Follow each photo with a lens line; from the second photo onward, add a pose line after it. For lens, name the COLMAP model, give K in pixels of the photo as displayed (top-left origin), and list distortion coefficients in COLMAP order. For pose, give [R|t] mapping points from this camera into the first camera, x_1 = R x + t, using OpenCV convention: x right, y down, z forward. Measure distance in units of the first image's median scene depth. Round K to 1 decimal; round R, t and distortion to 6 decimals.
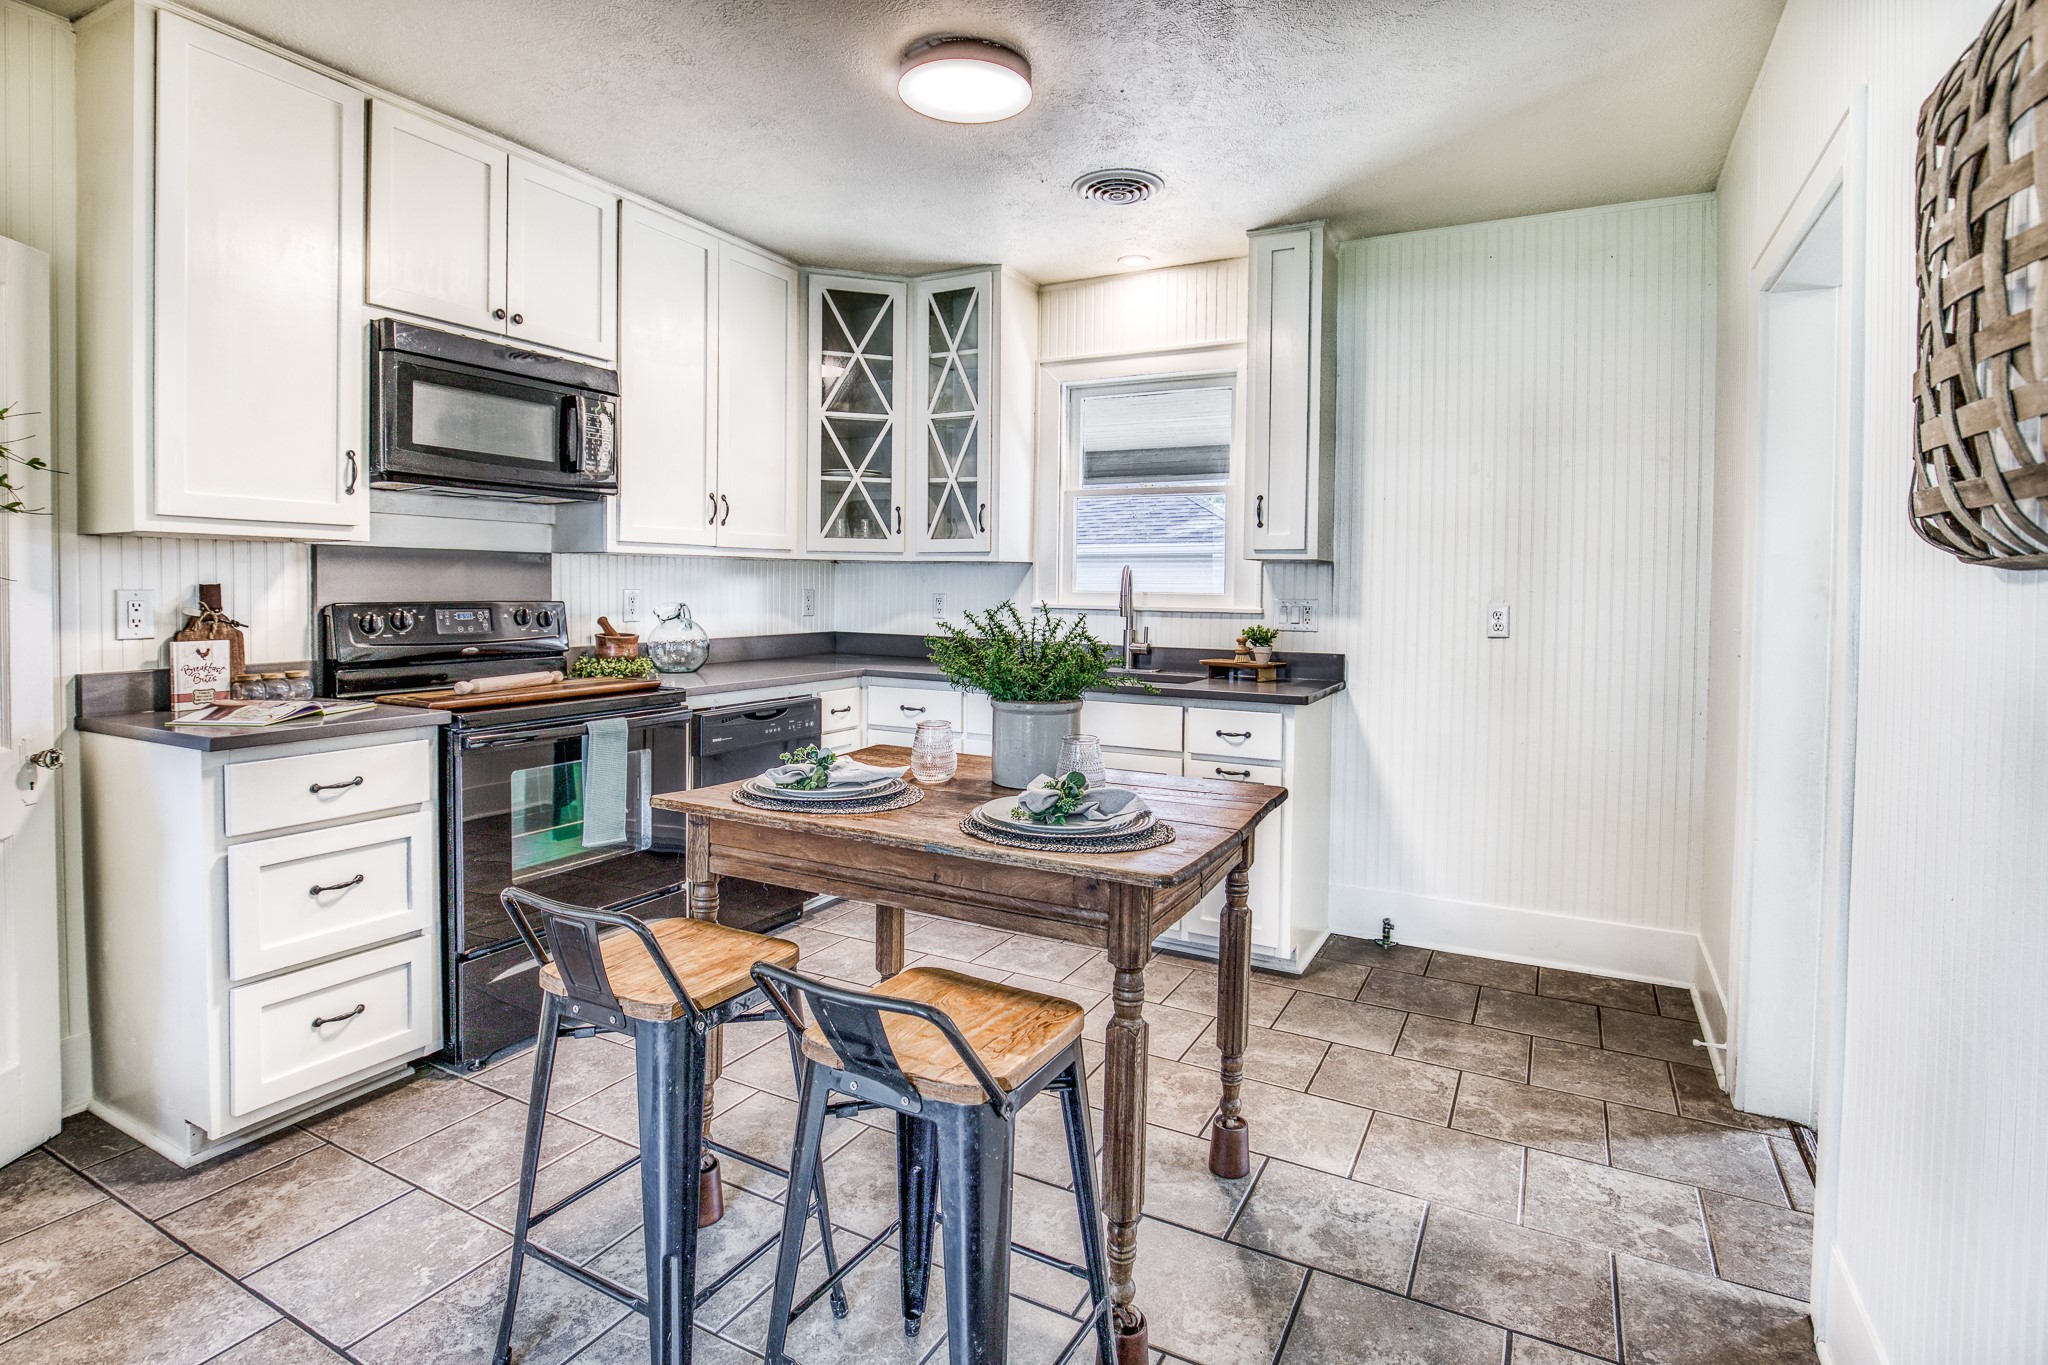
lens RADIAL K [[1027.7, 0, 1005.6], [0, 1027.7, 621.0], [0, 0, 1]] dist [0.005576, 0.000060]
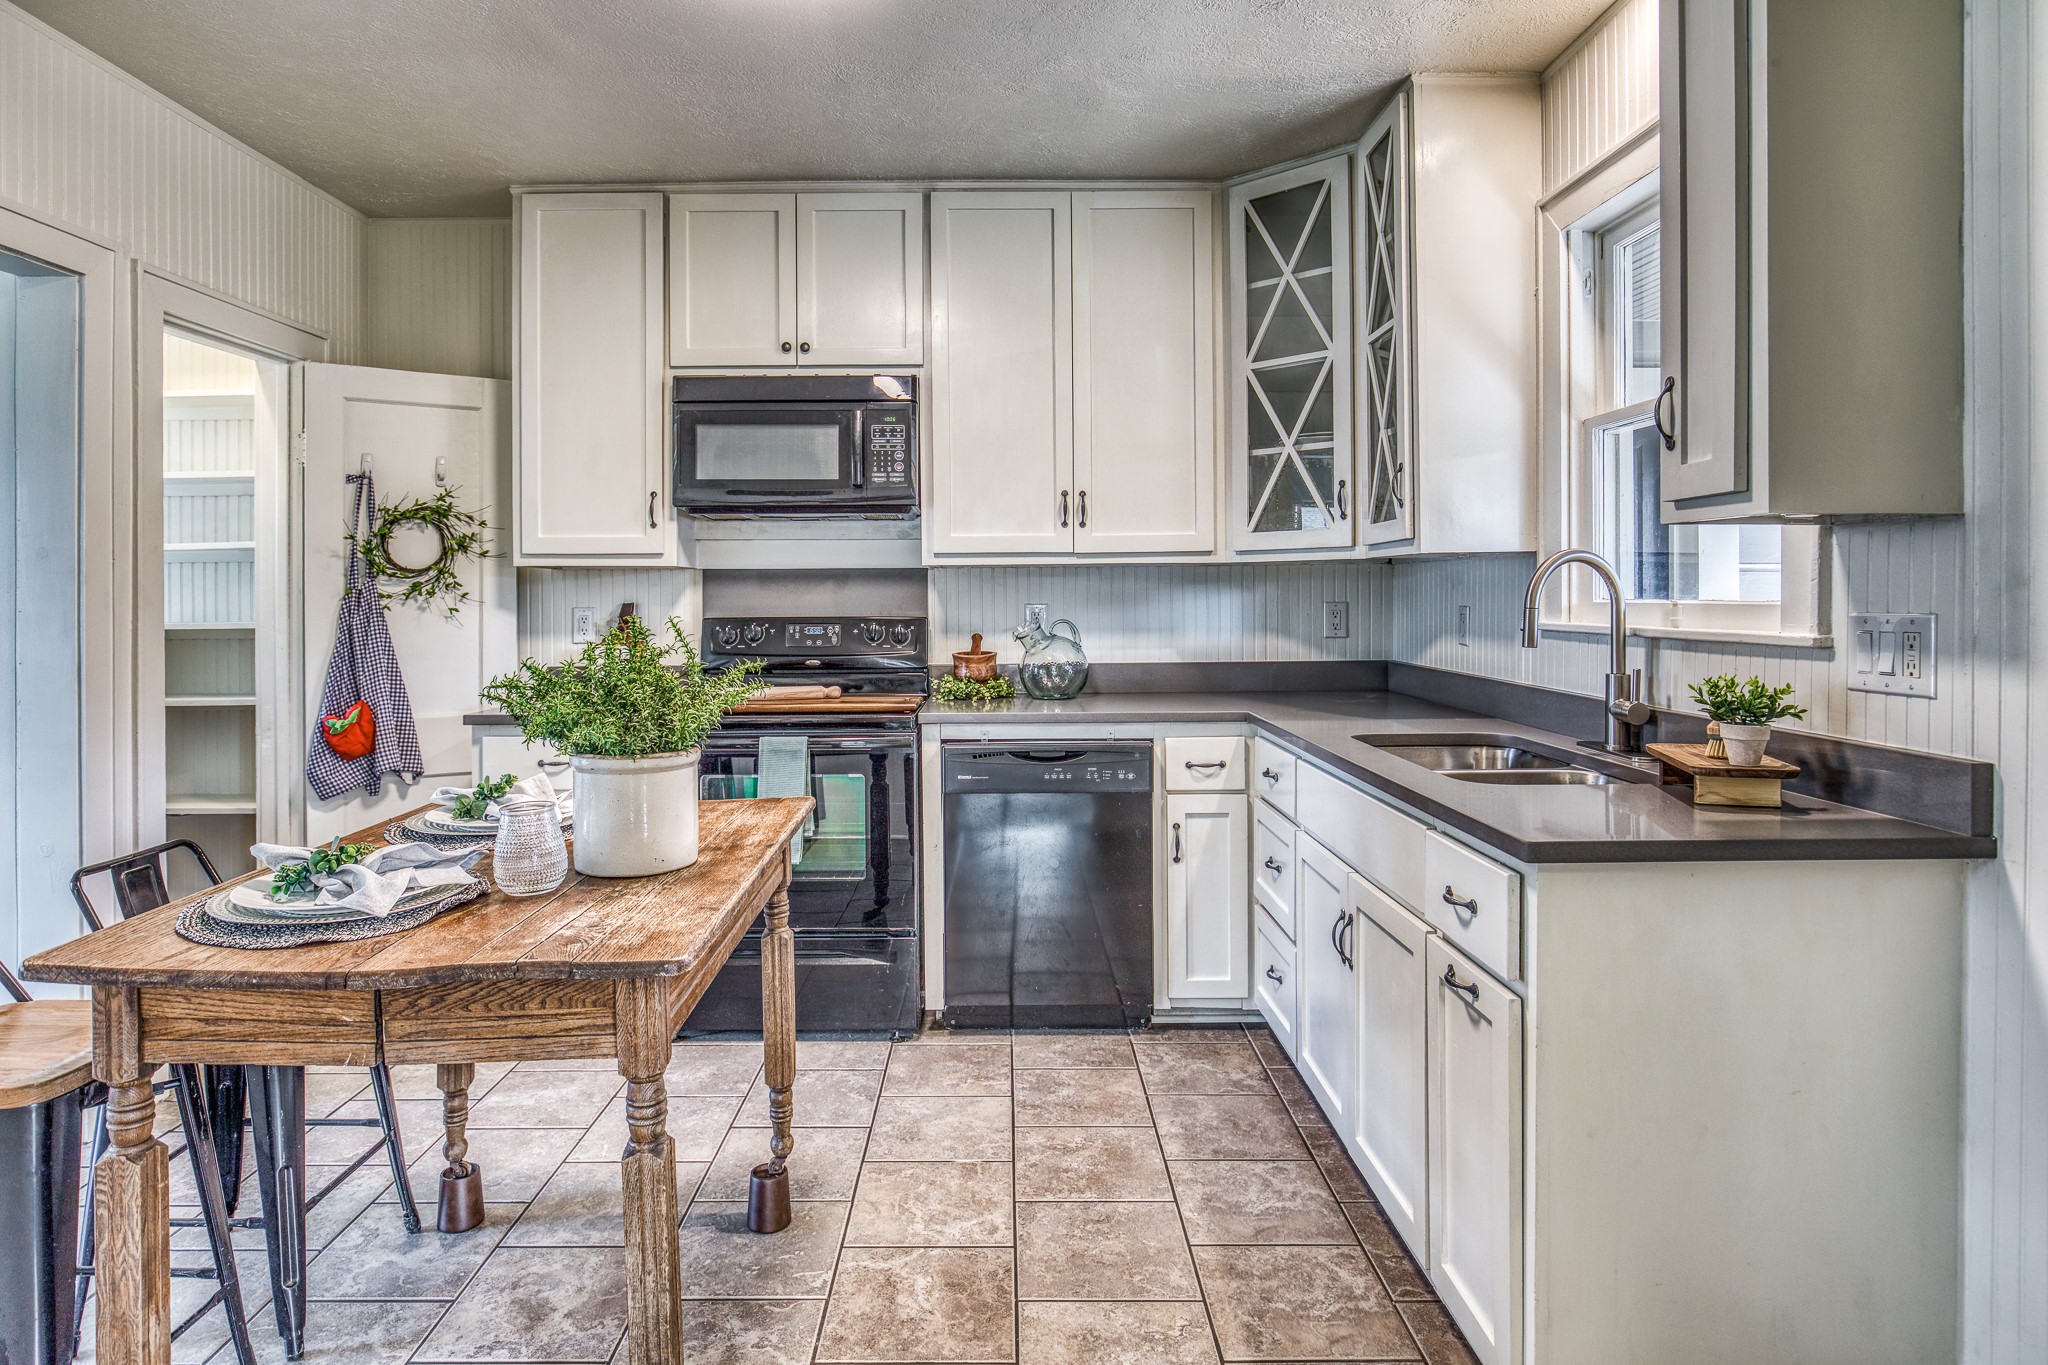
lens RADIAL K [[1169.8, 0, 996.1], [0, 1169.8, 600.7], [0, 0, 1]] dist [-0.027845, -0.000631]
pose [[0.480699, -0.011229, -0.876813, 0.525351], [-0.019465, 0.999535, -0.023472, -0.009066], [0.876669, 0.028351, 0.480257, 0.482638]]
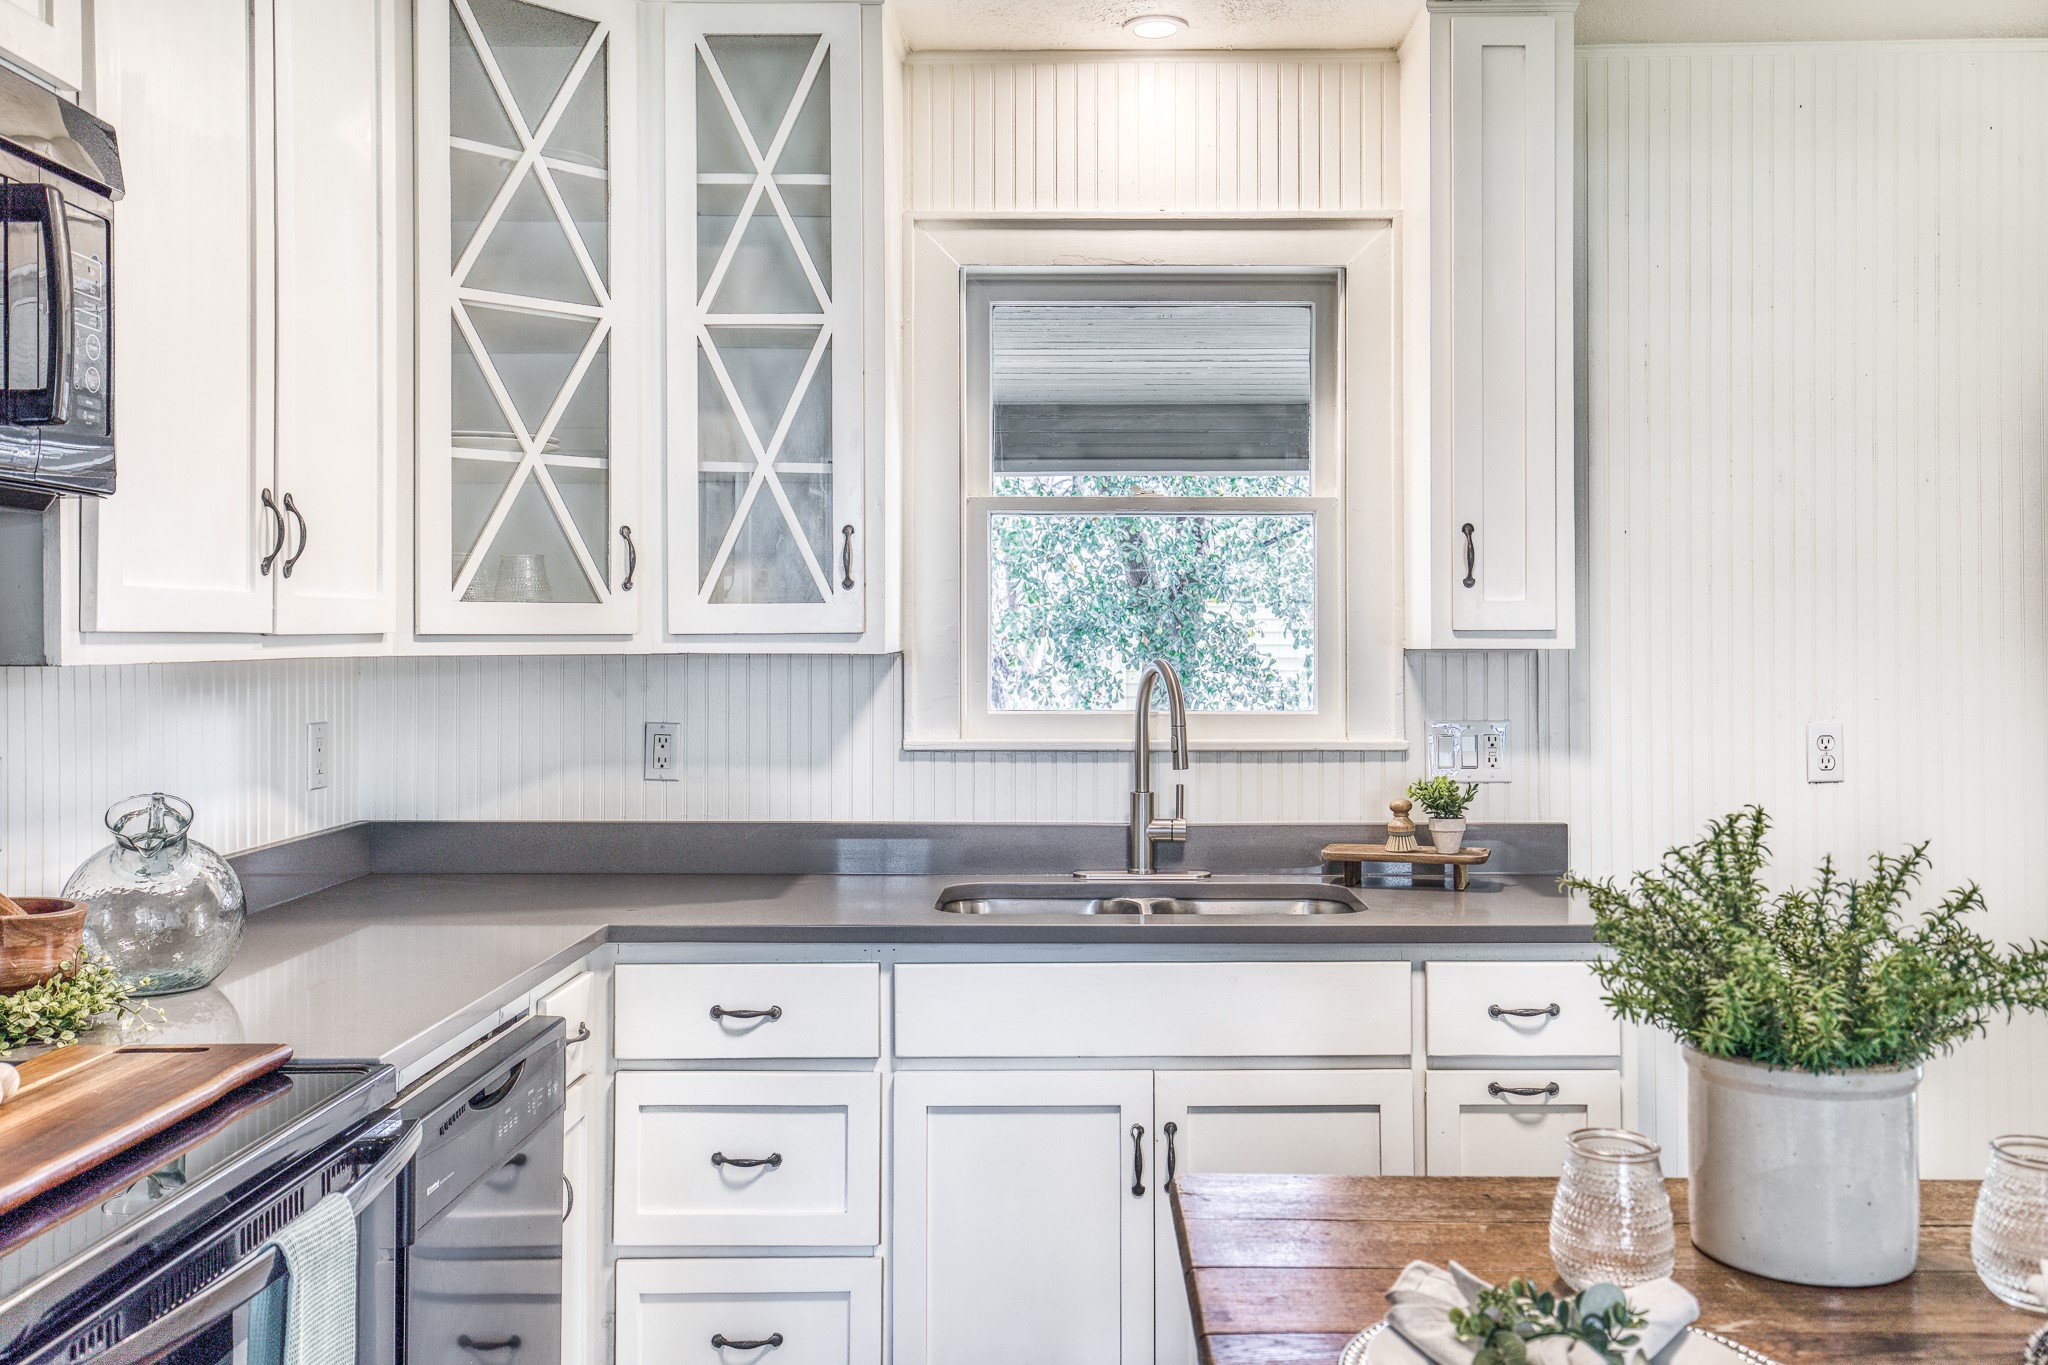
lens RADIAL K [[1762.1, 0, 1029.5], [0, 1762.1, 664.3], [0, 0, 1]] dist [-0.003159, -0.001206]
pose [[0.884353, -0.019827, 0.466398, -0.334089], [0.030571, 0.999413, -0.015480, -0.043615], [-0.465817, 0.027948, 0.884440, 0.324021]]
